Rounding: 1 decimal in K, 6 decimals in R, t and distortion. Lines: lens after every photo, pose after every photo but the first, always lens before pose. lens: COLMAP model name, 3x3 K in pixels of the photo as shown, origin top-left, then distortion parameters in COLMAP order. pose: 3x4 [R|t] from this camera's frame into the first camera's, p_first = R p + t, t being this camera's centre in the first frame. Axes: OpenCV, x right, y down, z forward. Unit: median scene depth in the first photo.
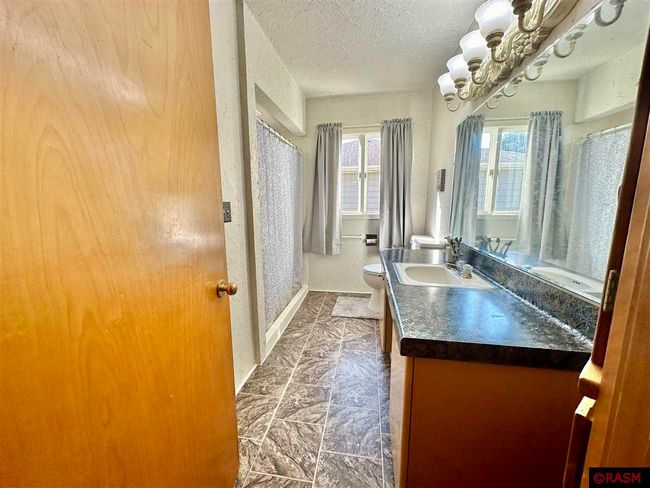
lens RADIAL K [[262.9, 0, 324.1], [0, 262.9, 245.2], [0, 0, 1]] dist [-0.006235, 0.000463]
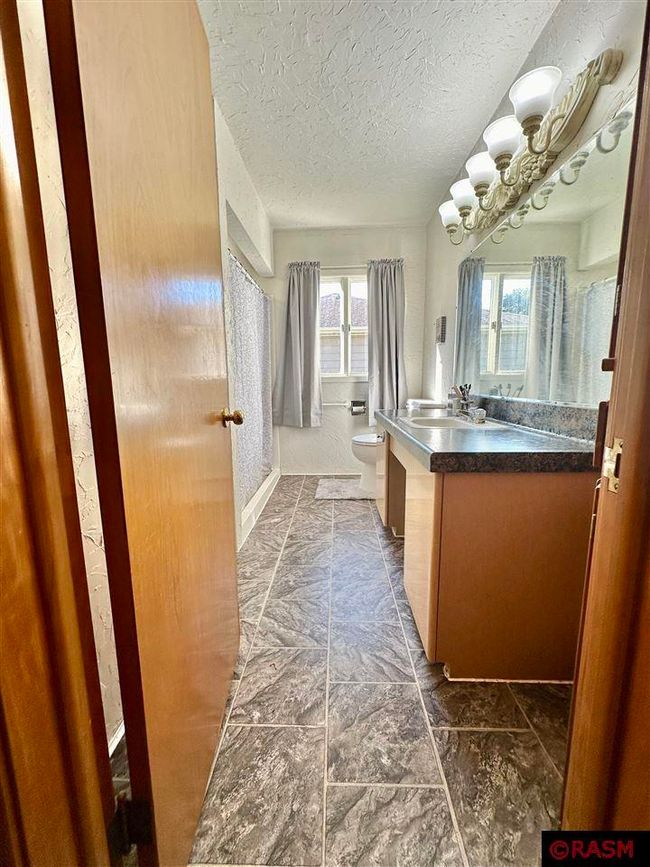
lens RADIAL K [[347.7, 0, 327.5], [0, 347.7, 432.1], [0, 0, 1]] dist [-0.007814, 0.000128]
pose [[0.991005, -0.026036, 0.131271, -0.089201], [0.027658, 0.999562, -0.010542, 0.100117], [-0.130939, 0.014078, 0.991290, -0.078259]]
